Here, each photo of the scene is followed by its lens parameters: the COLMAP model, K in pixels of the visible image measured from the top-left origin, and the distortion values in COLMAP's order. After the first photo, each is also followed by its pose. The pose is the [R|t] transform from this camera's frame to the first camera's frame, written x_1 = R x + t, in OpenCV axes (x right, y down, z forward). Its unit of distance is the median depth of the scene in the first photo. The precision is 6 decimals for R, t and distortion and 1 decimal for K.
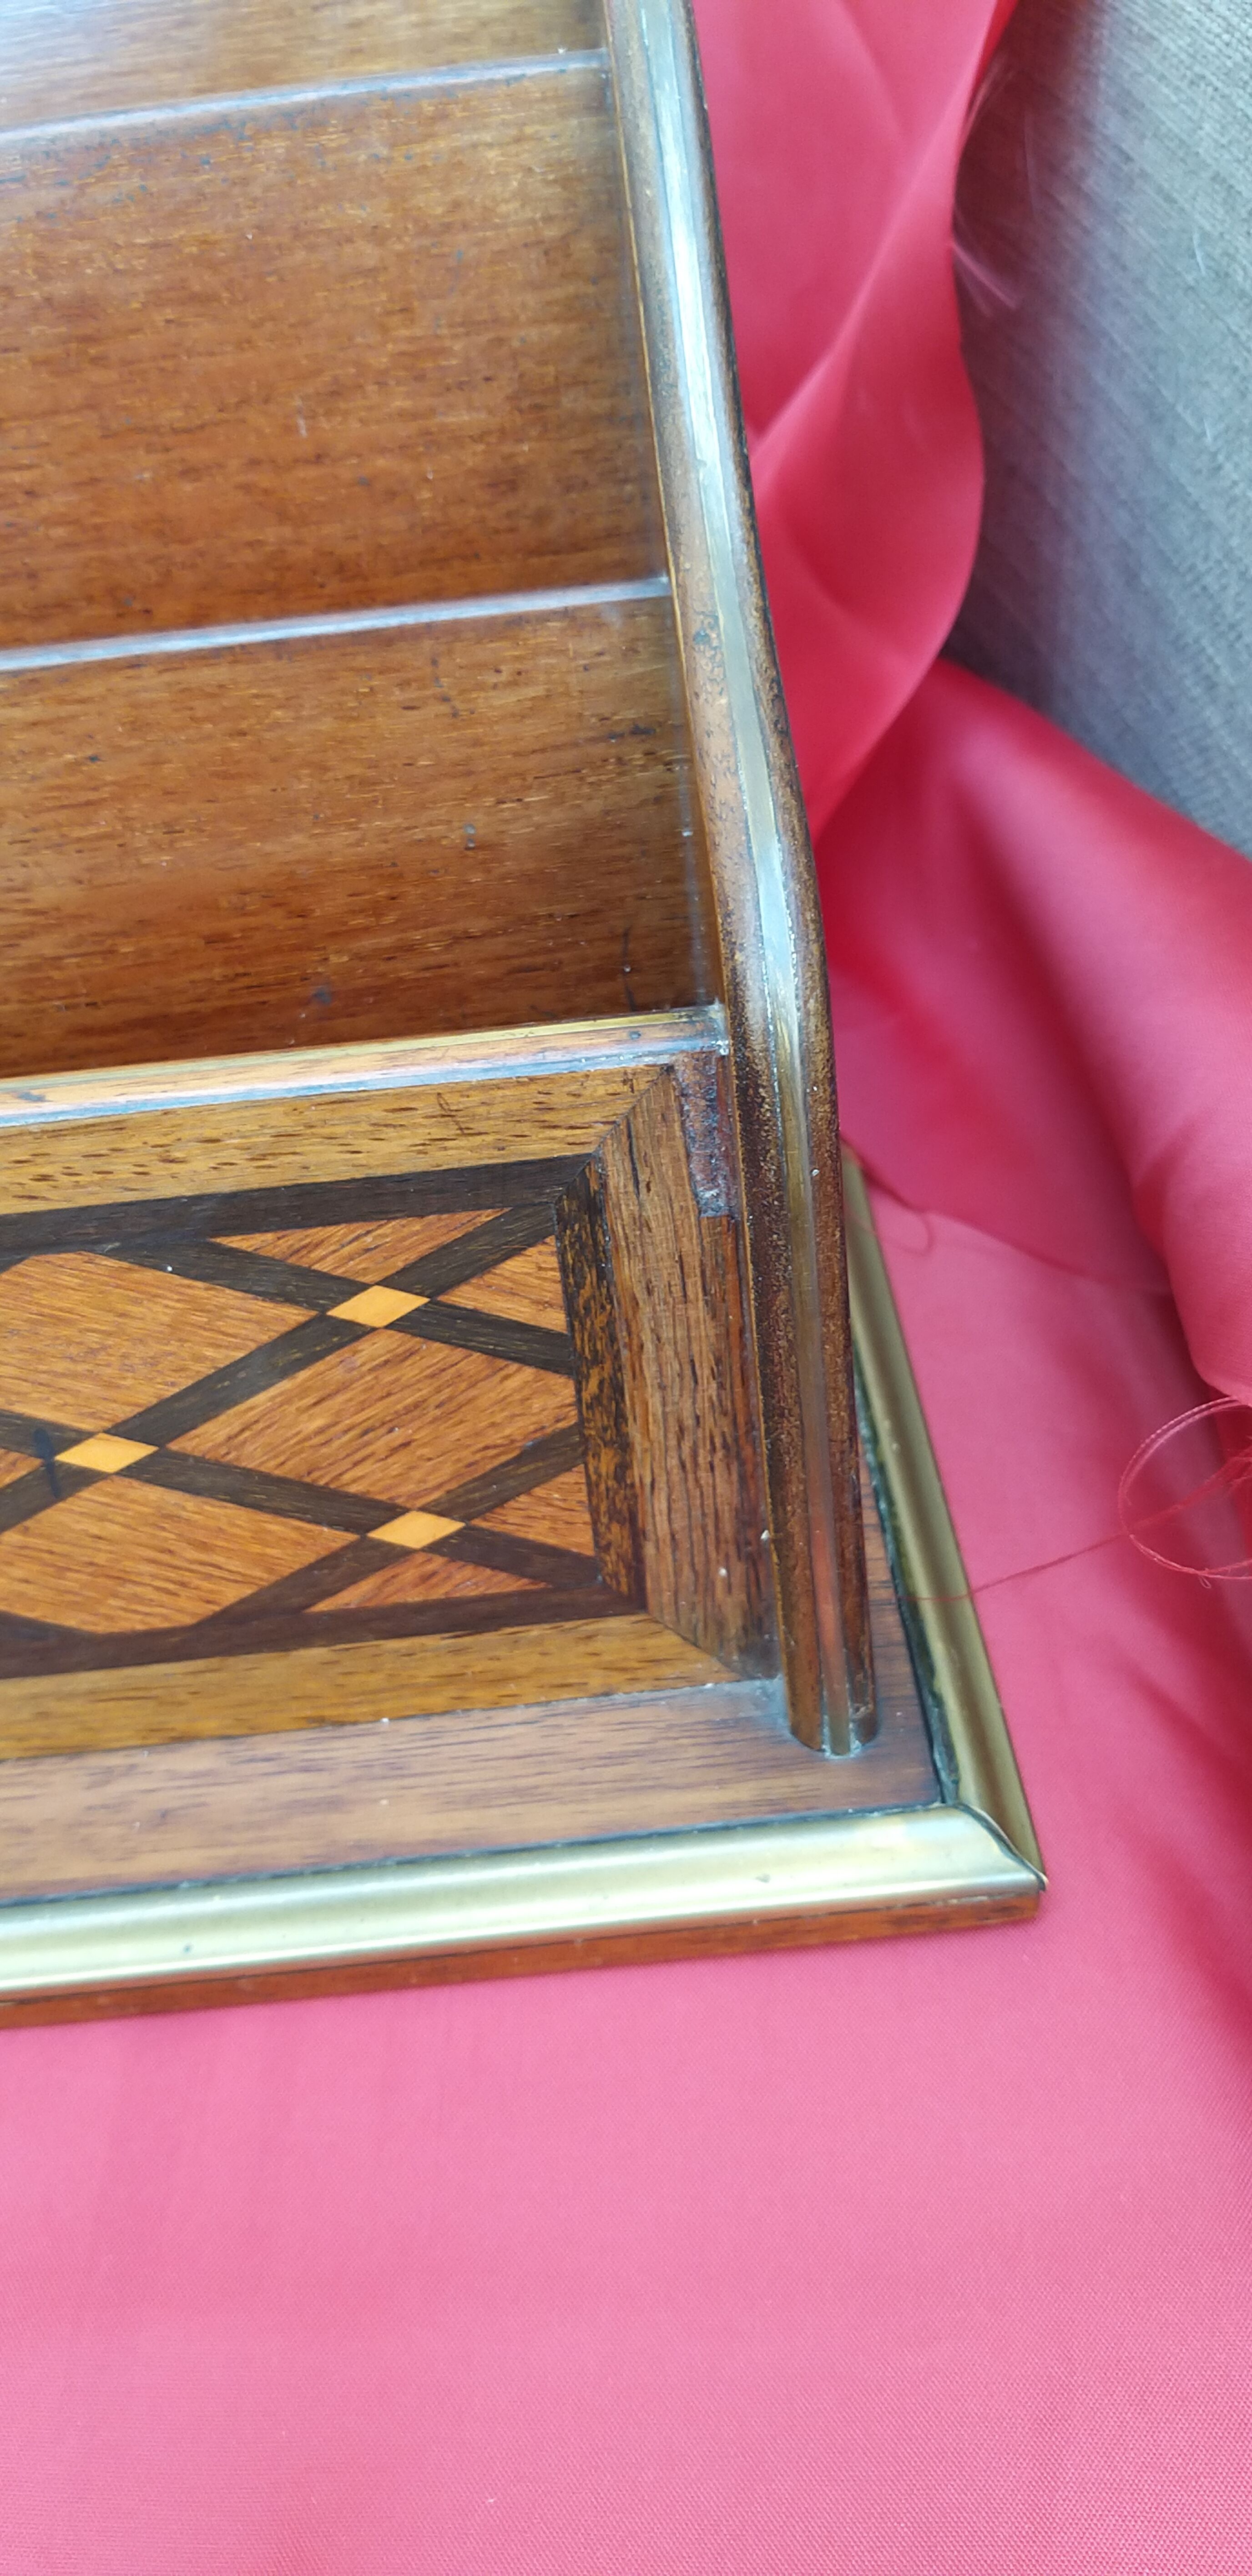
lens RADIAL K [[2075.8, 0, 642.7], [0, 2075.8, 1189.2], [0, 0, 1]] dist [0.017324, -0.006944]
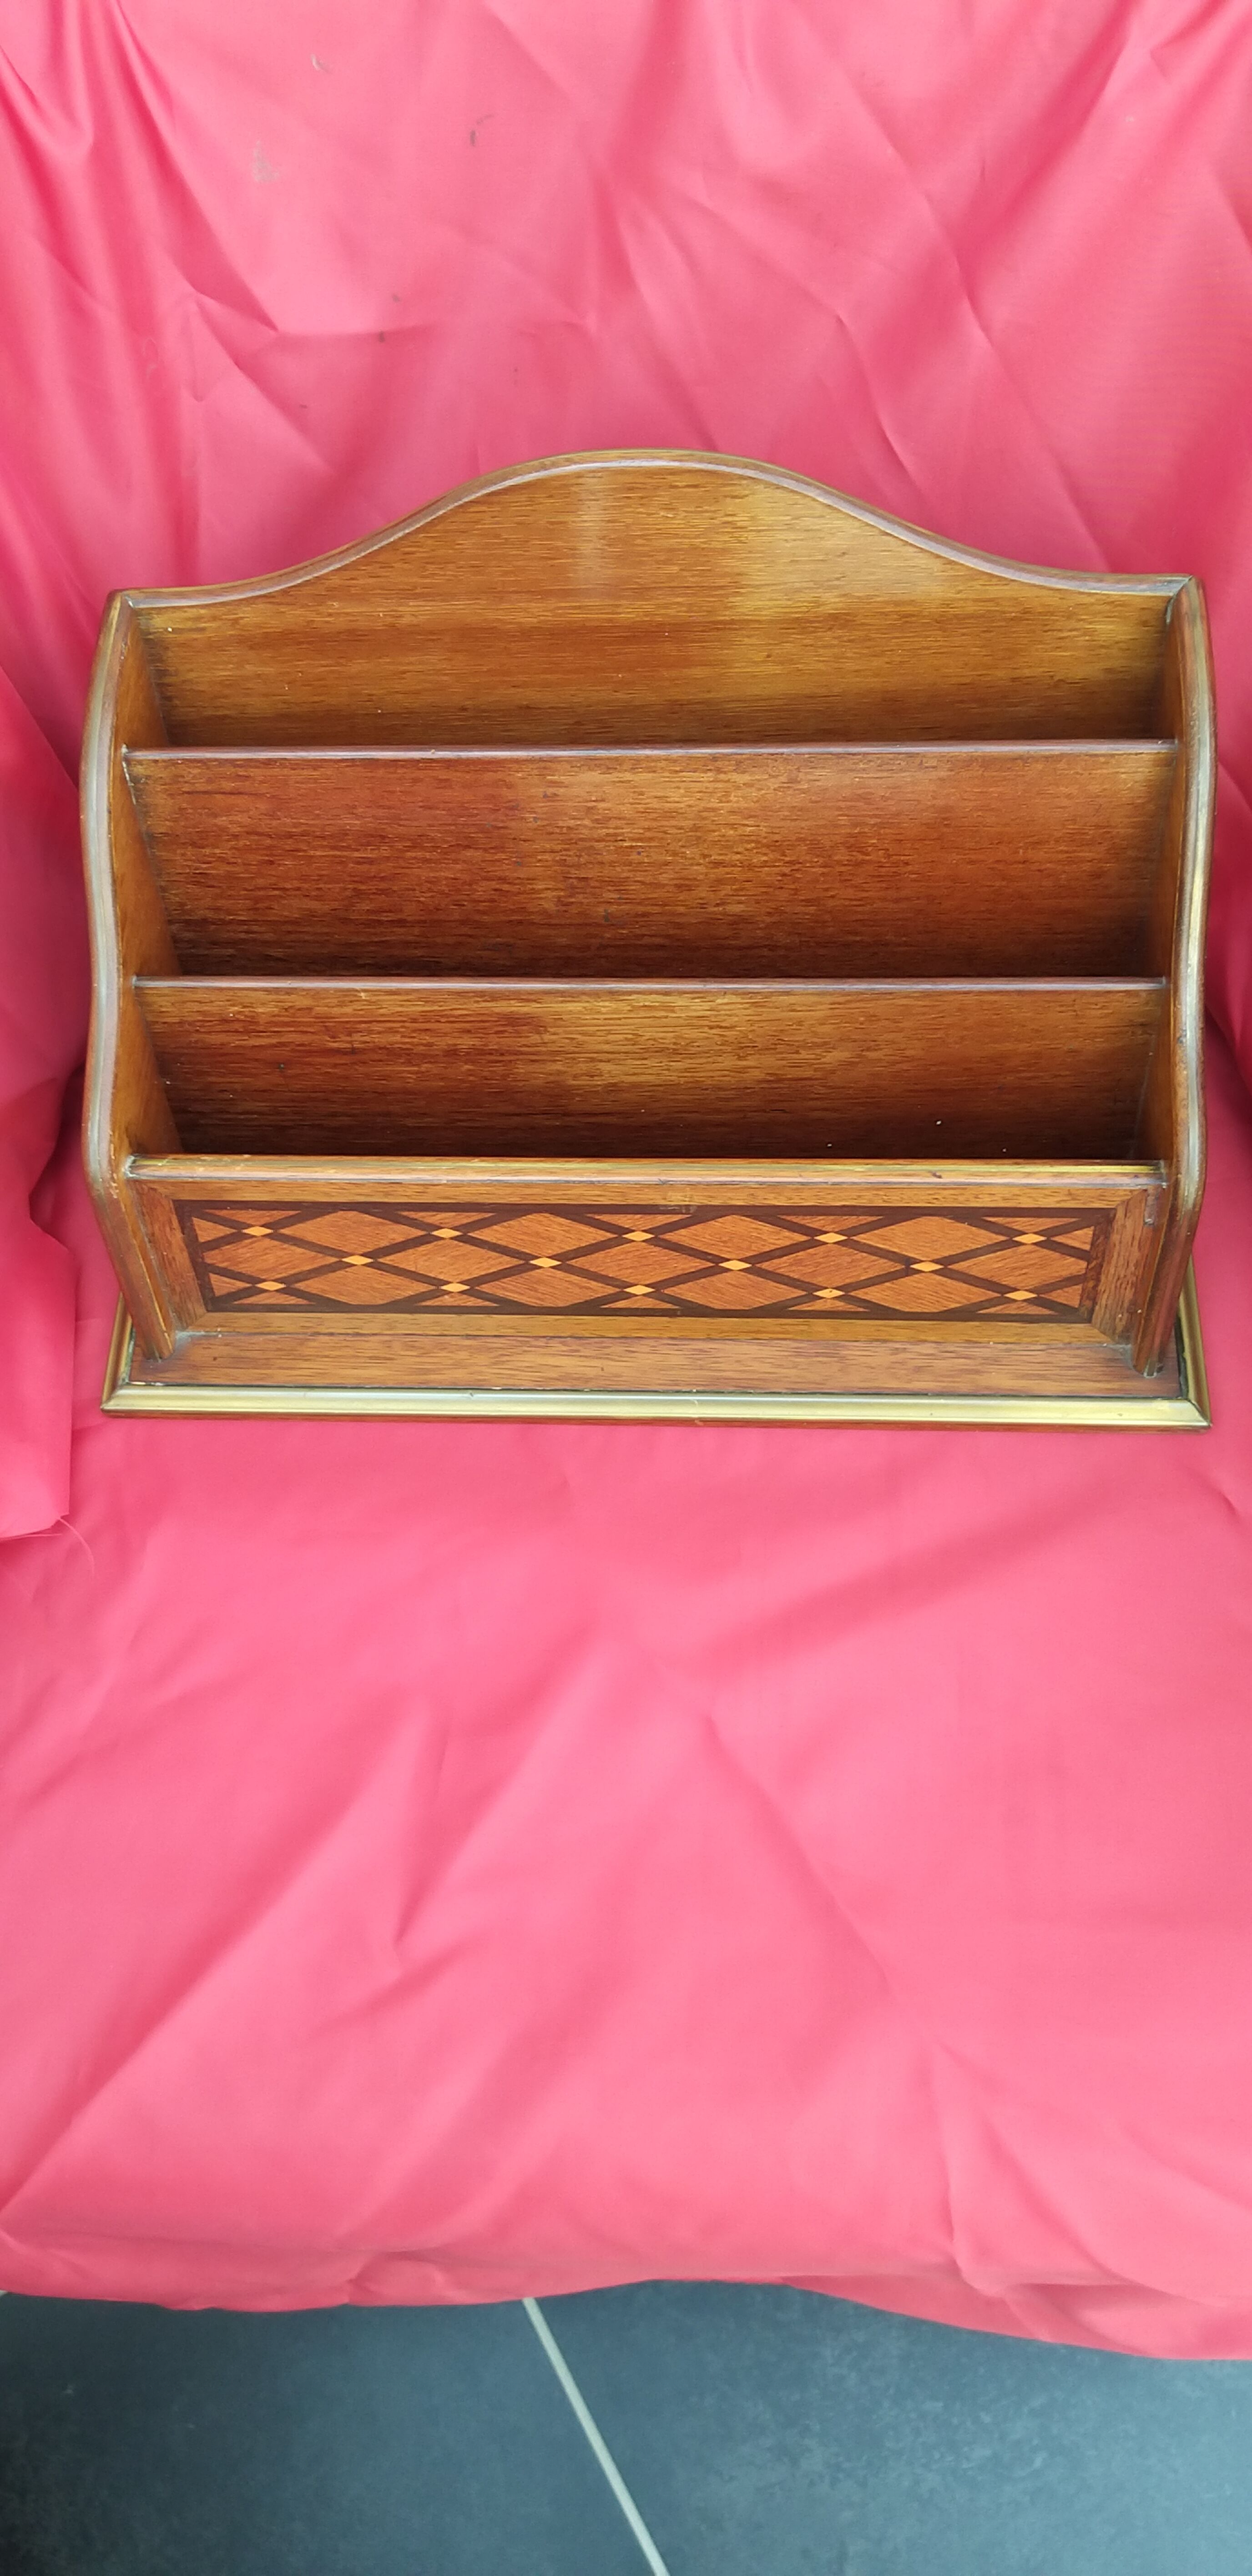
lens RADIAL K [[2075.8, 0, 642.7], [0, 2075.8, 1189.2], [0, 0, 1]] dist [0.017324, -0.006944]
pose [[0.993594, 0.111984, -0.015194, -0.615384], [-0.097073, 0.914566, 0.392614, -1.080361], [0.057862, -0.388624, 0.919578, -1.686511]]
